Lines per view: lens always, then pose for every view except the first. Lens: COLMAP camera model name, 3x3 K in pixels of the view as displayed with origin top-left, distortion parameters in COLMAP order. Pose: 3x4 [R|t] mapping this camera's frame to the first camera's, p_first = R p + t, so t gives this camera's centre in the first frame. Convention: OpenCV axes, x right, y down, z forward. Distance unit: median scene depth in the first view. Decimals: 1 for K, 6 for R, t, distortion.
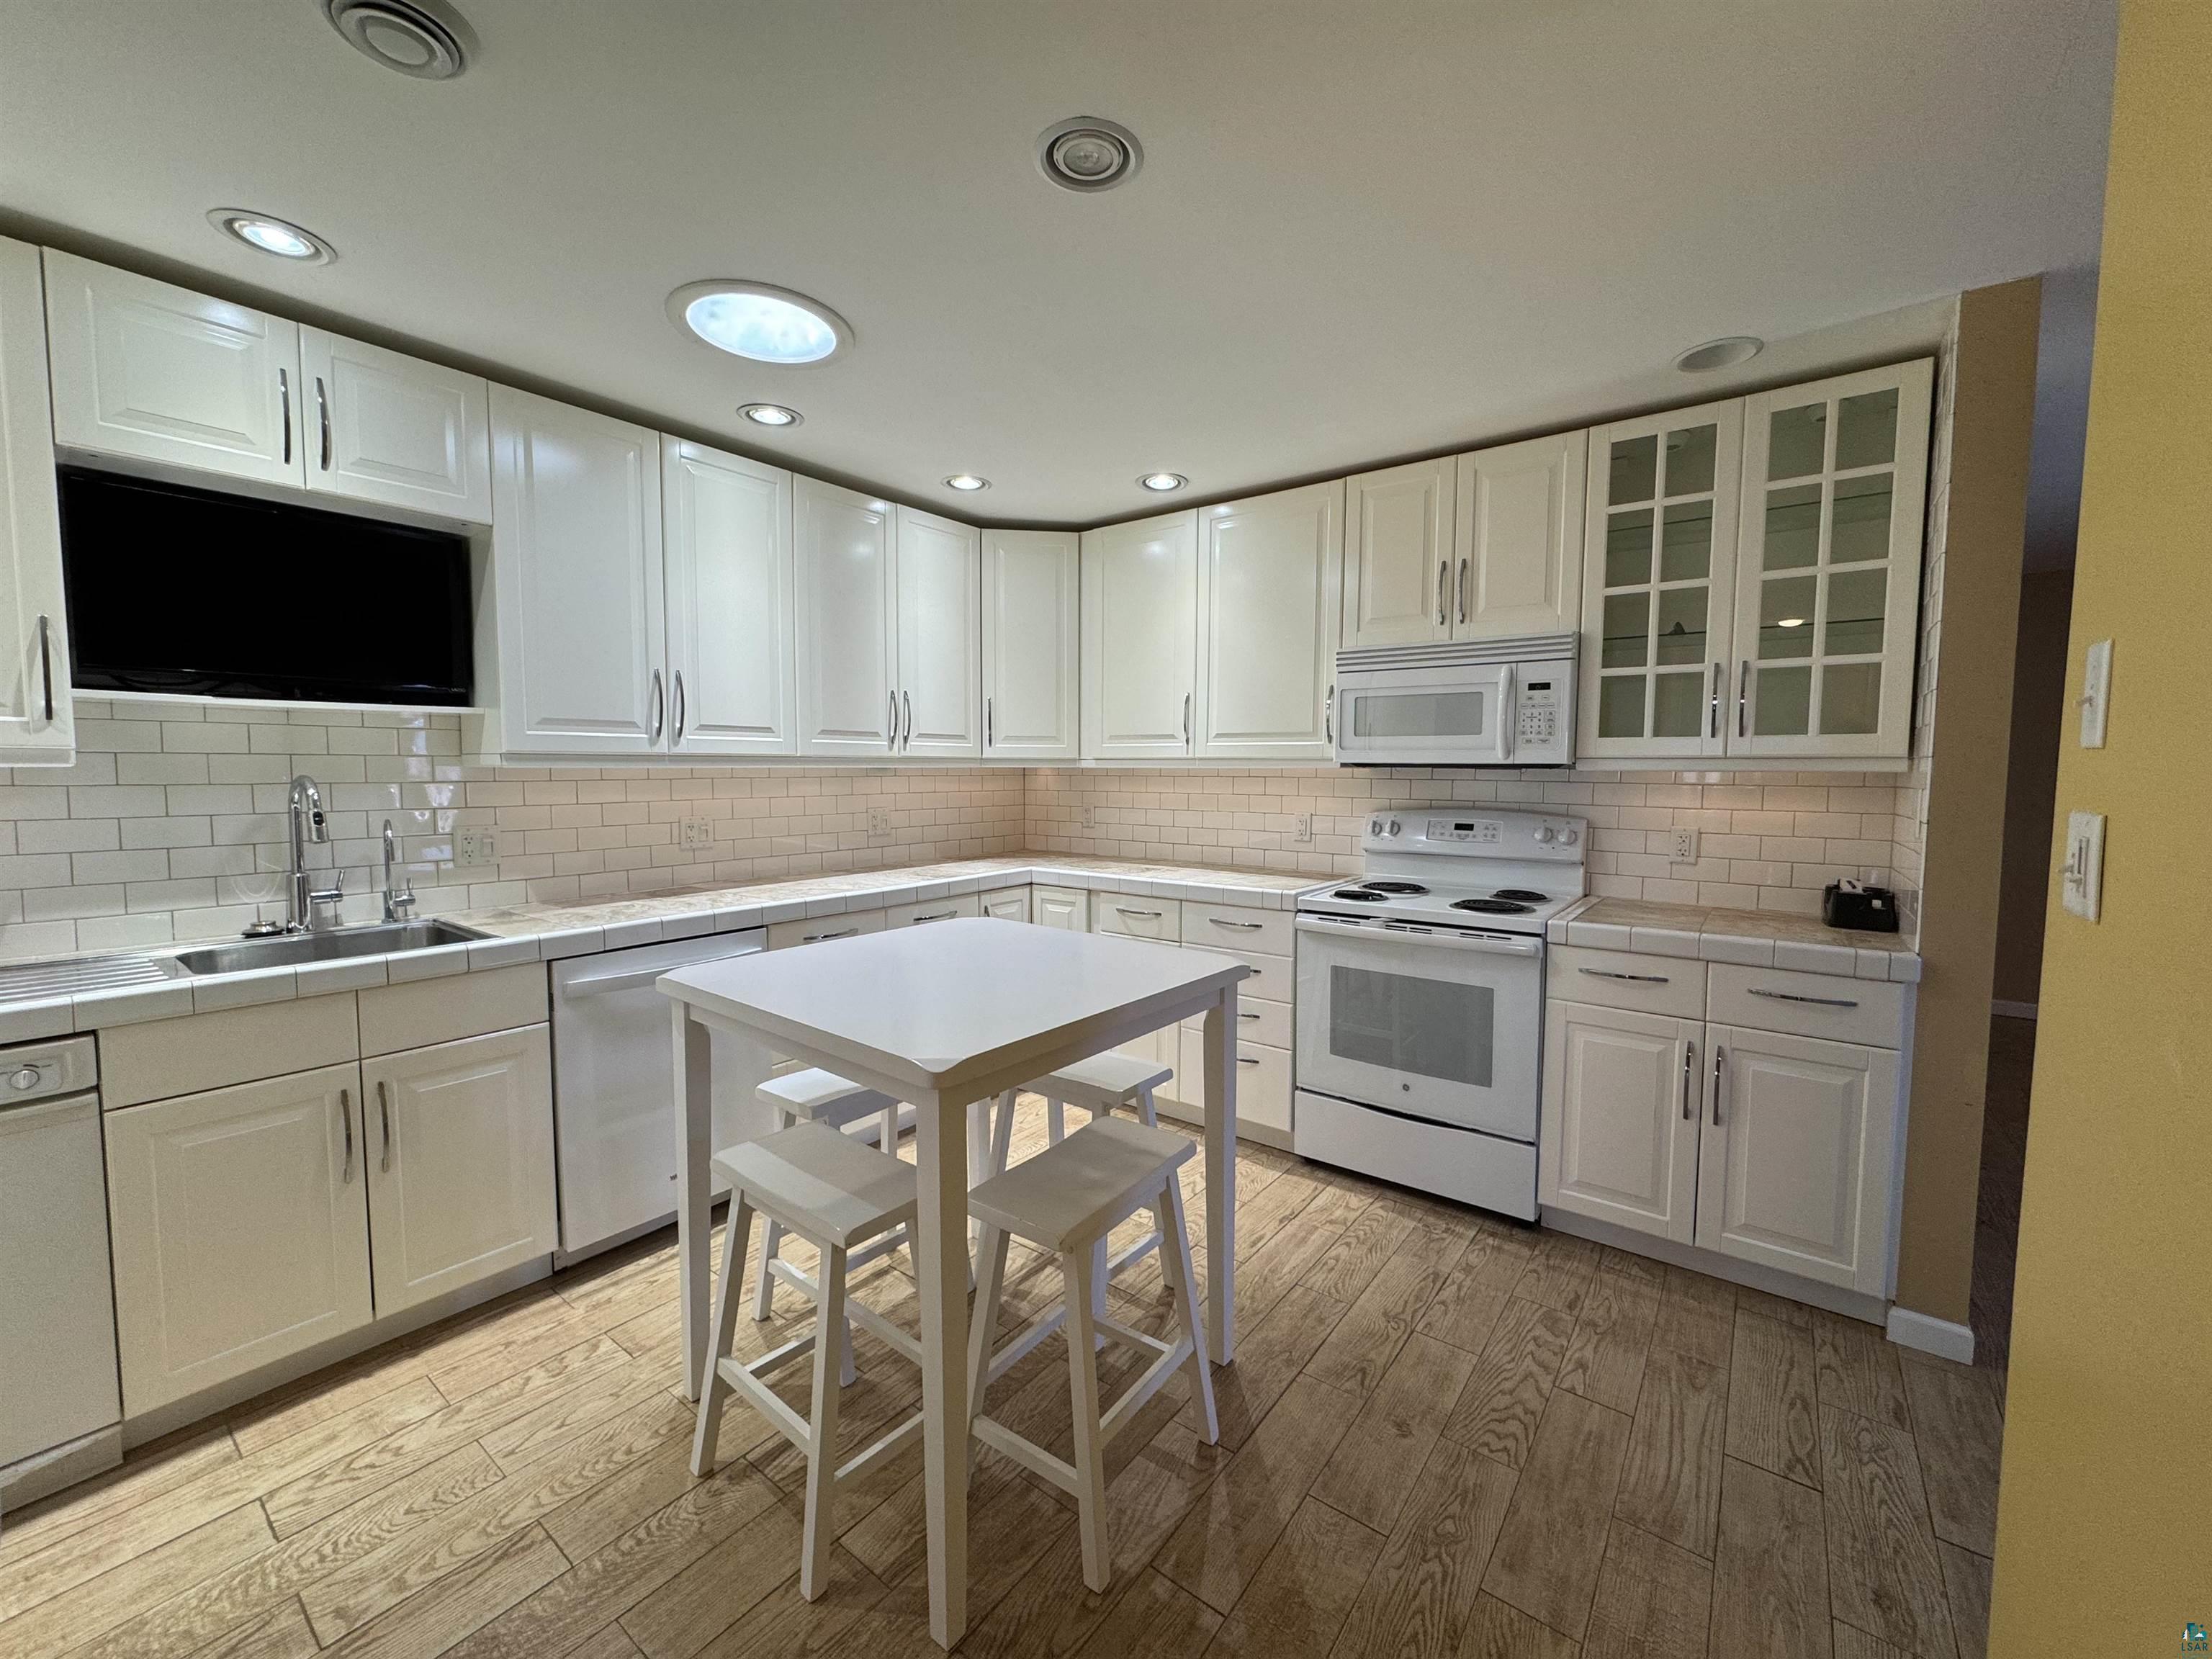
lens RADIAL K [[880.6, 0, 1102.9], [0, 880.6, 830.2], [0, 0, 1]] dist [-0.002099, 0.000483]
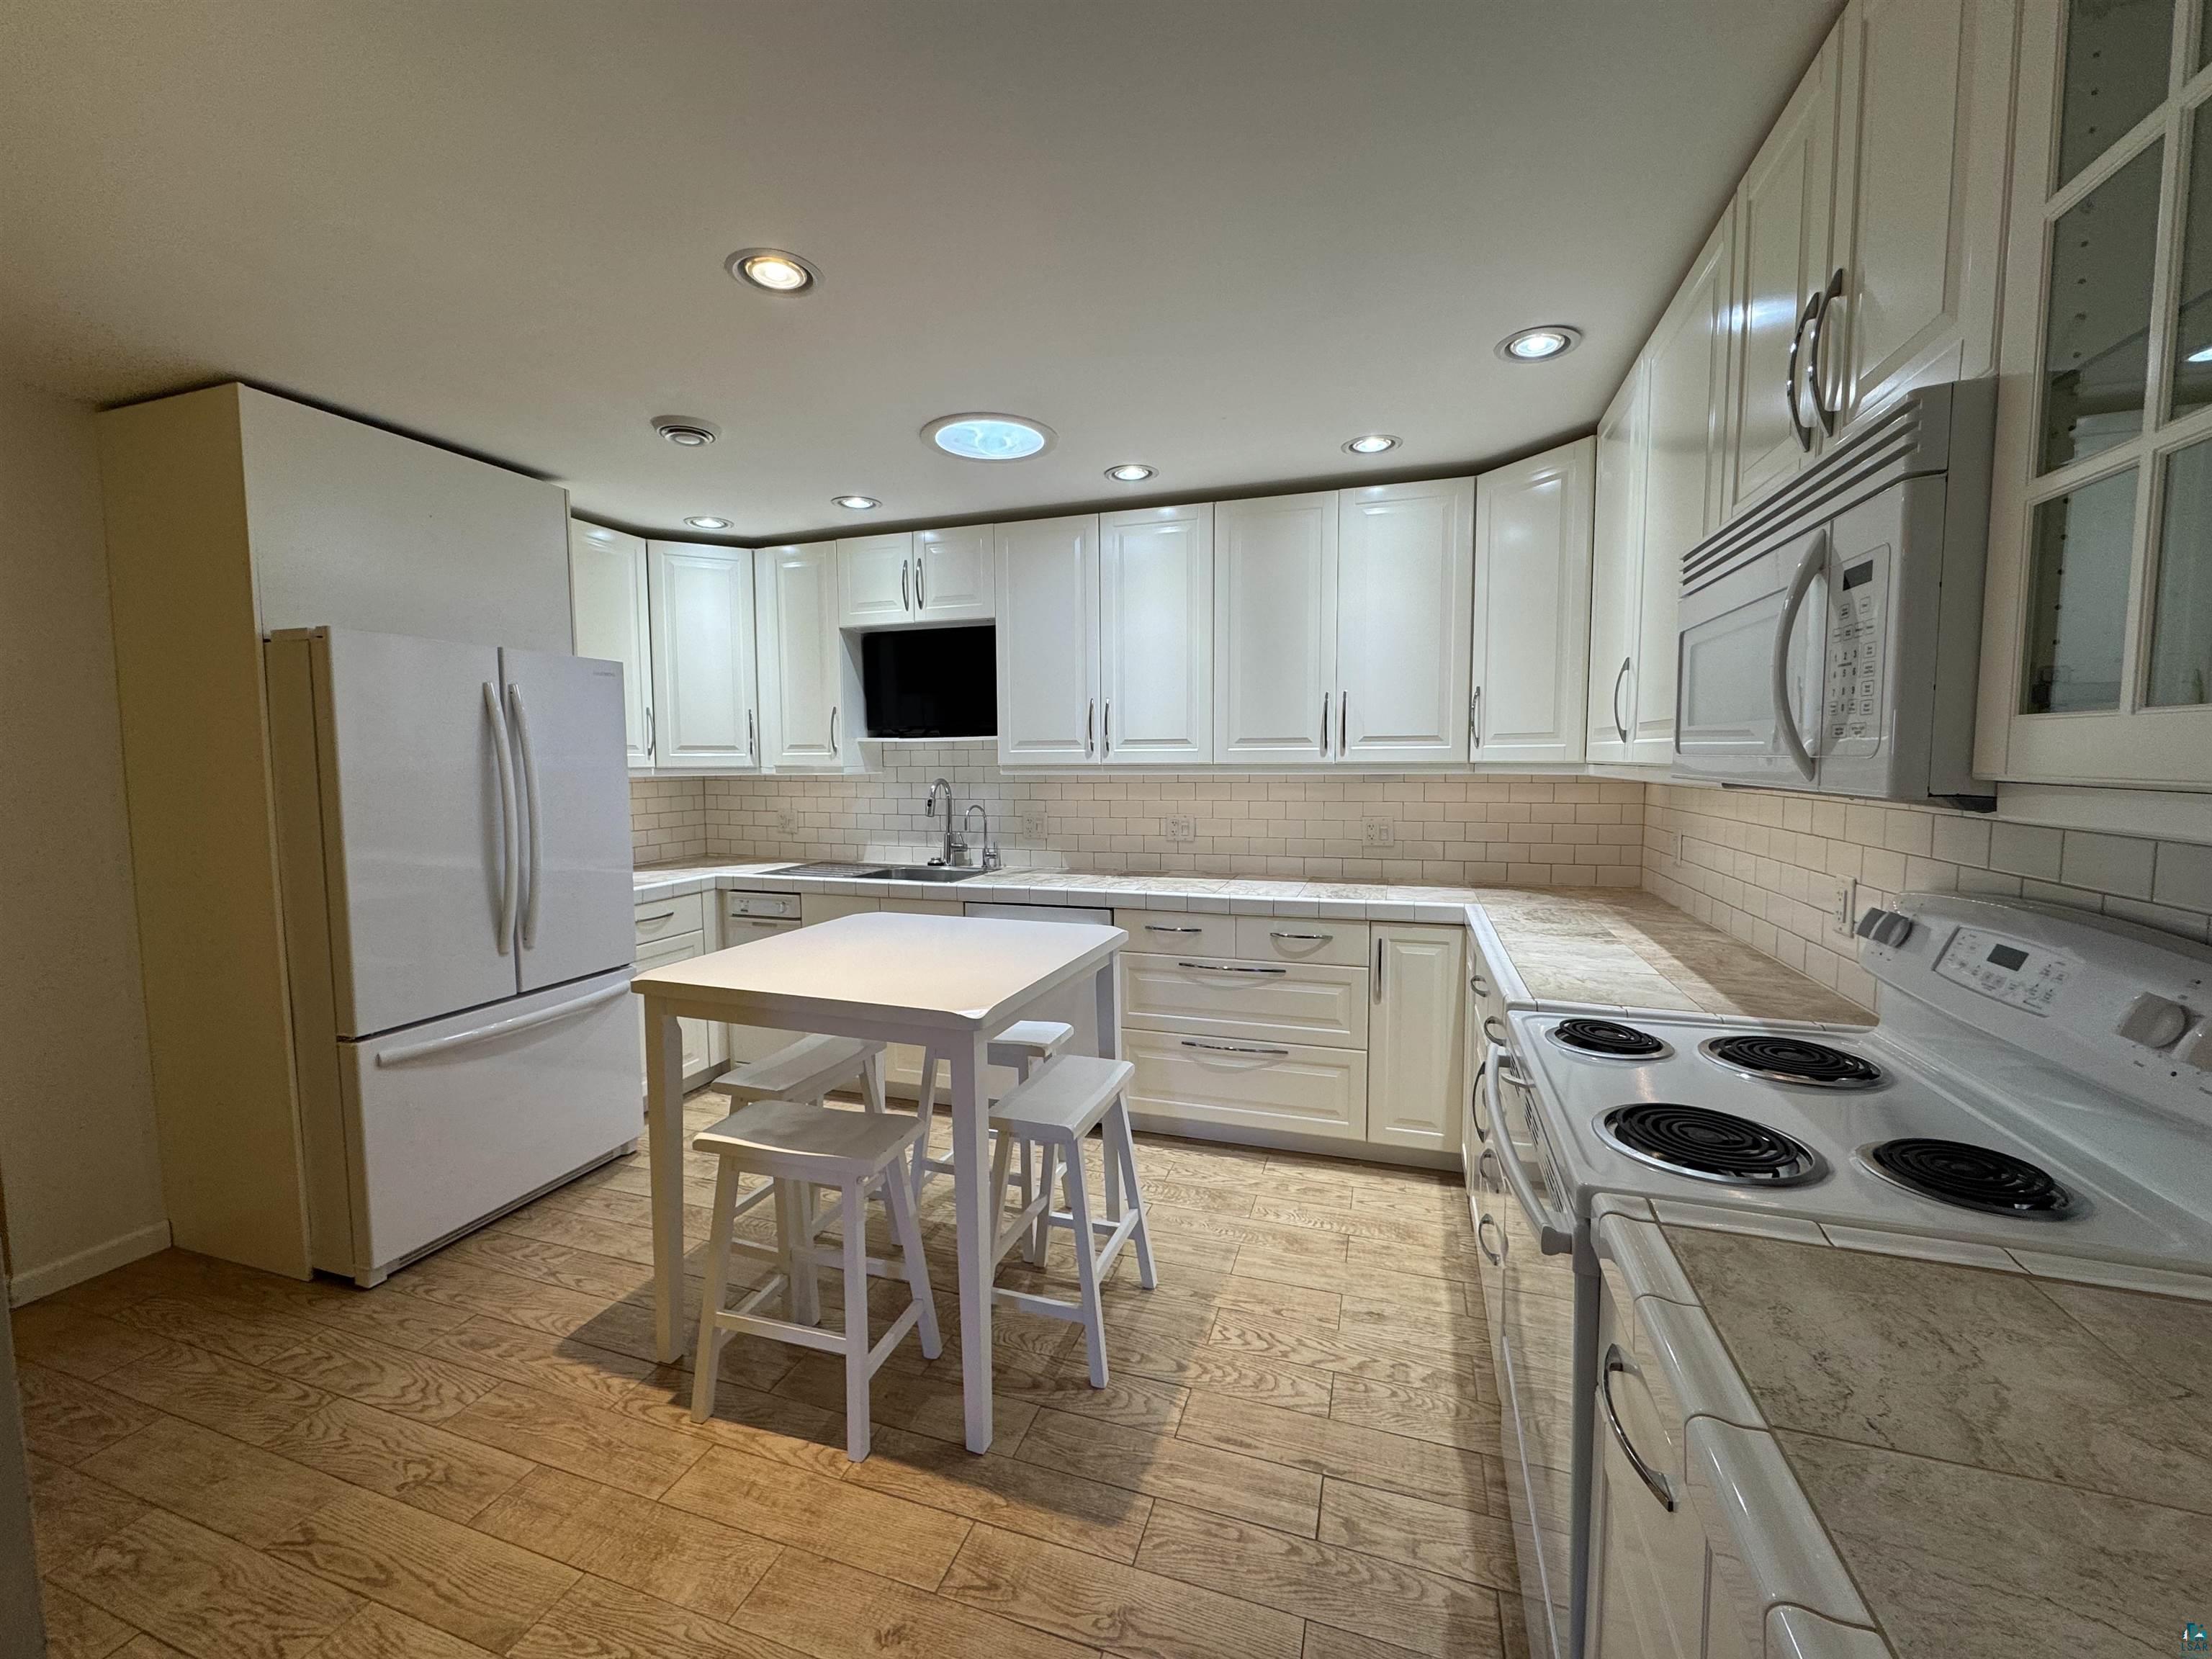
lens RADIAL K [[880.6, 0, 1100.1], [0, 880.6, 828.6], [0, 0, 1]] dist [-0.002099, 0.000483]
pose [[0.315004, 0.060138, -0.947183, 0.727481], [-0.066159, 0.996954, 0.041296, -0.045573], [0.946782, 0.049657, 0.318023, 0.599344]]
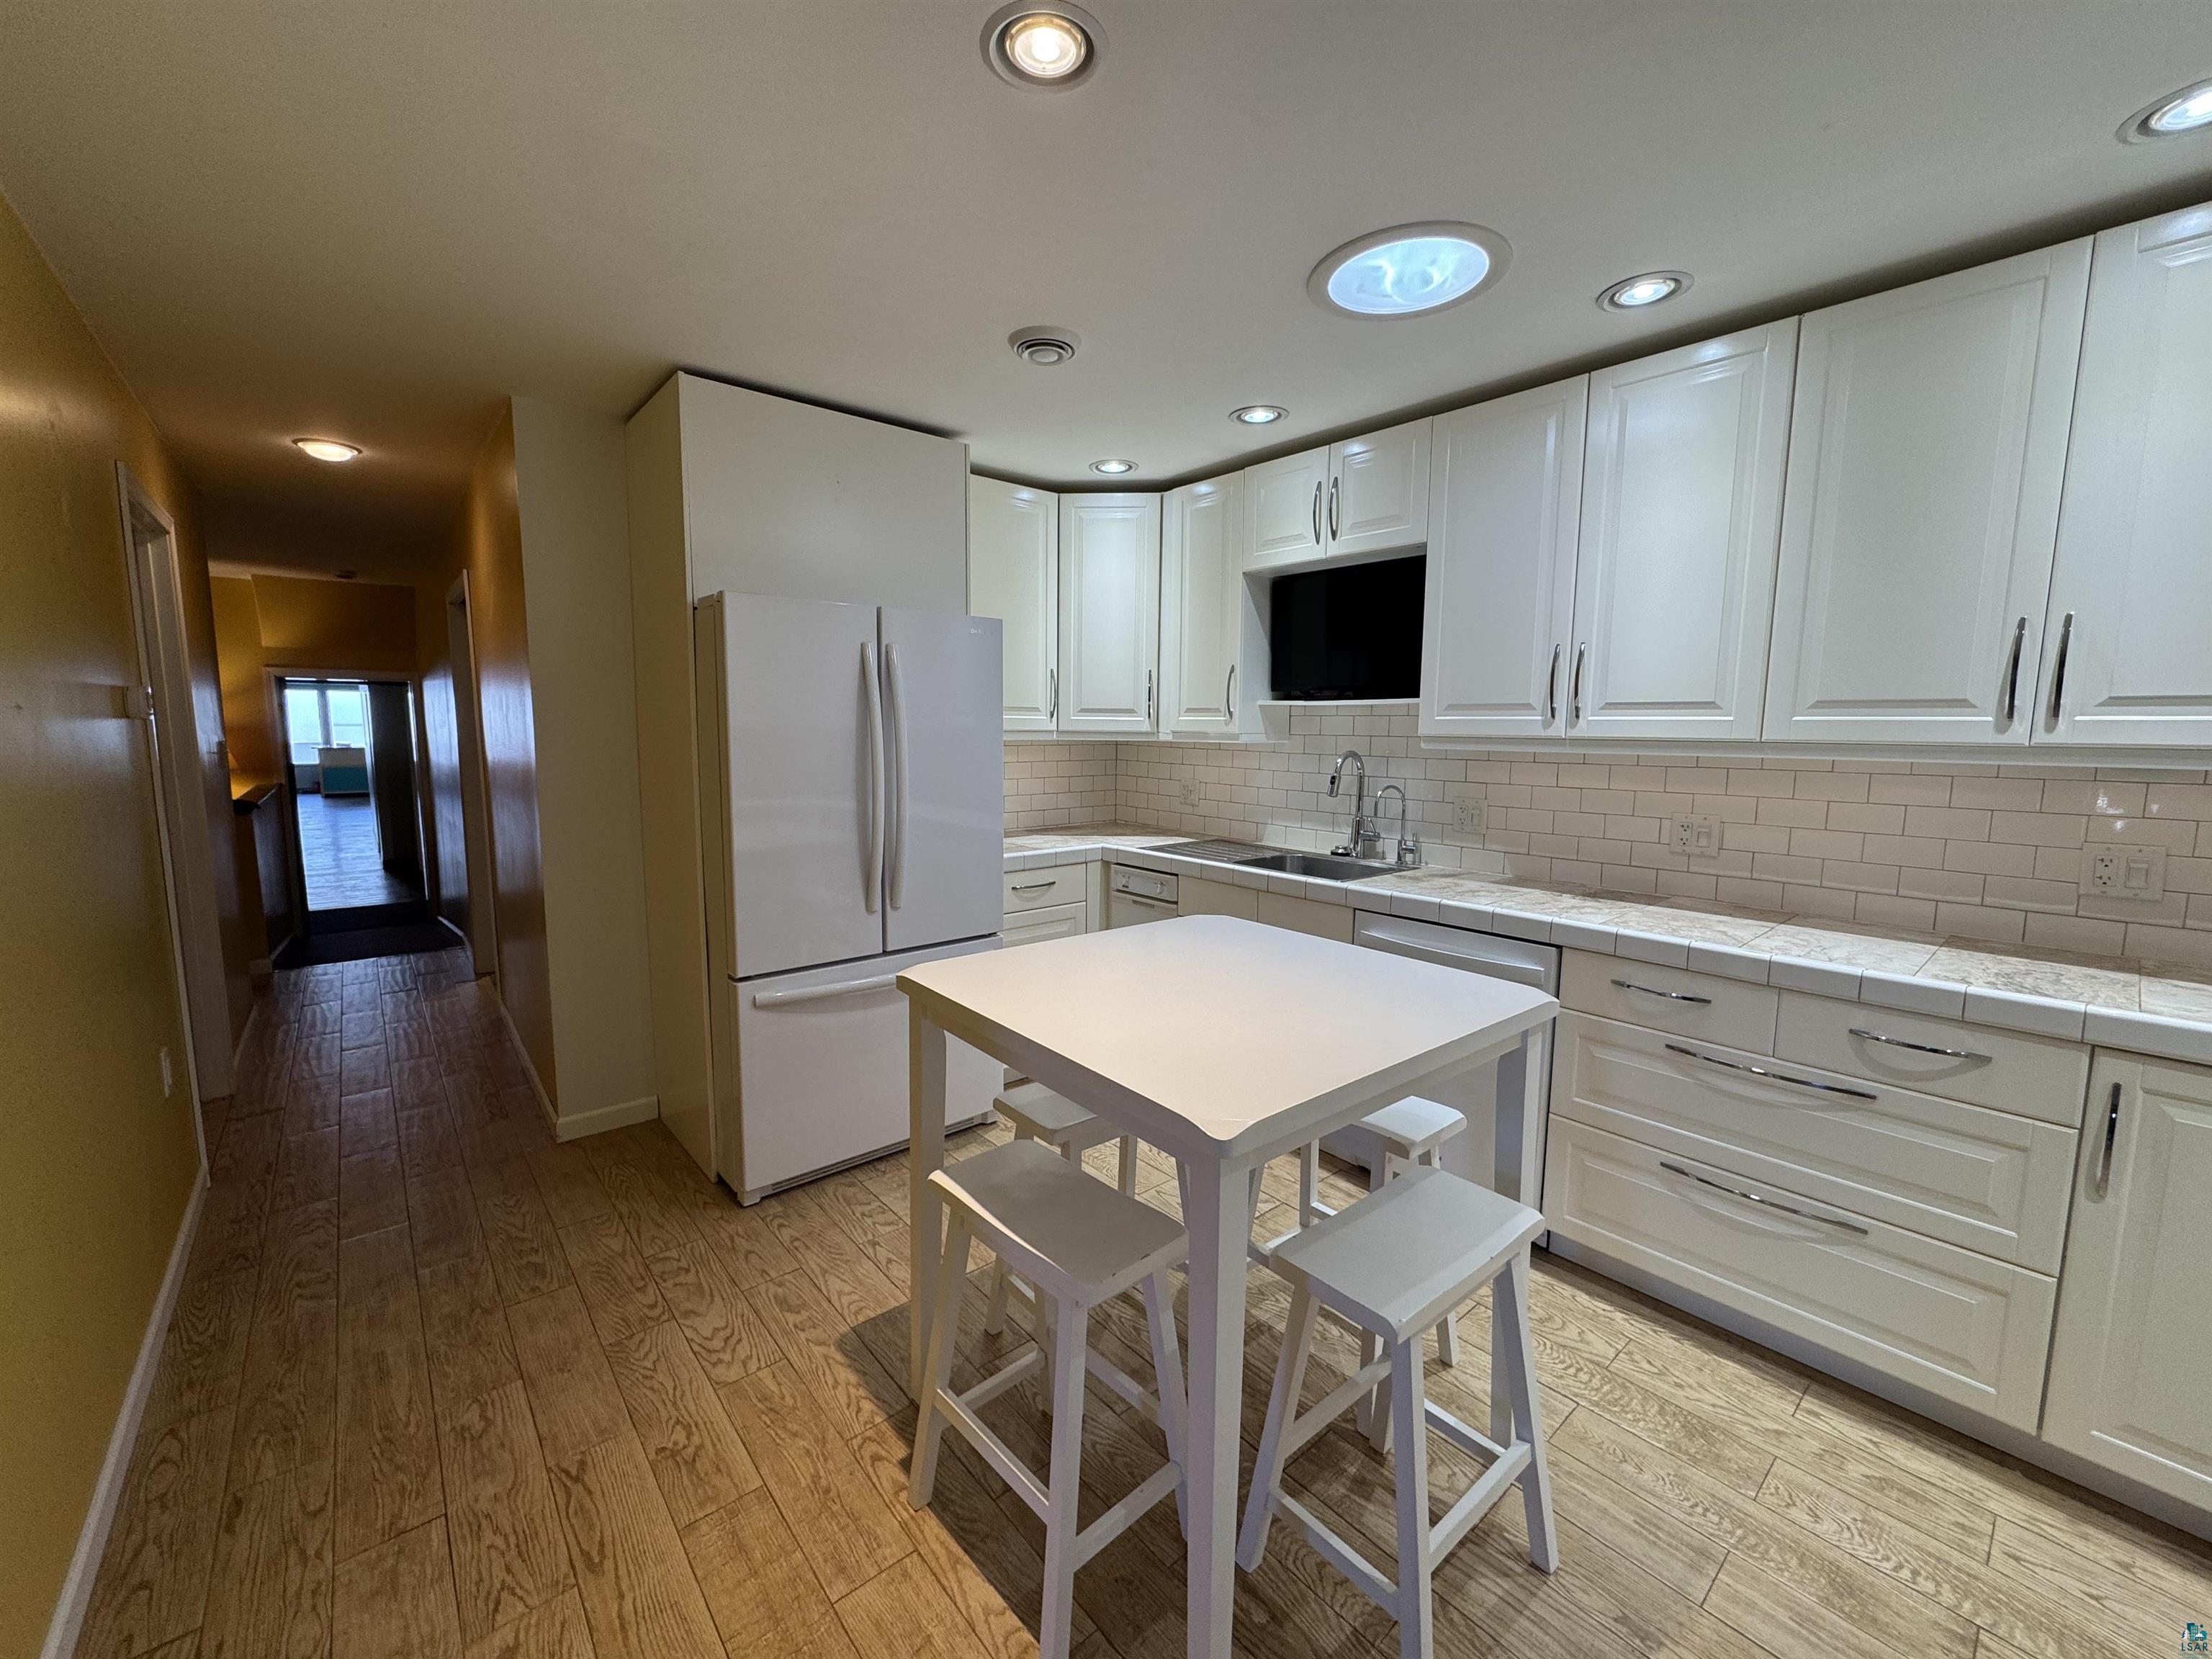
lens RADIAL K [[880.6, 0, 1099.9], [0, 880.6, 825.6], [0, 0, 1]] dist [-0.002099, 0.000483]
pose [[-0.214196, 0.096674, -0.971995, 0.497575], [-0.091346, 0.988747, 0.118470, -0.060254], [0.972510, 0.114164, -0.202955, 0.732523]]
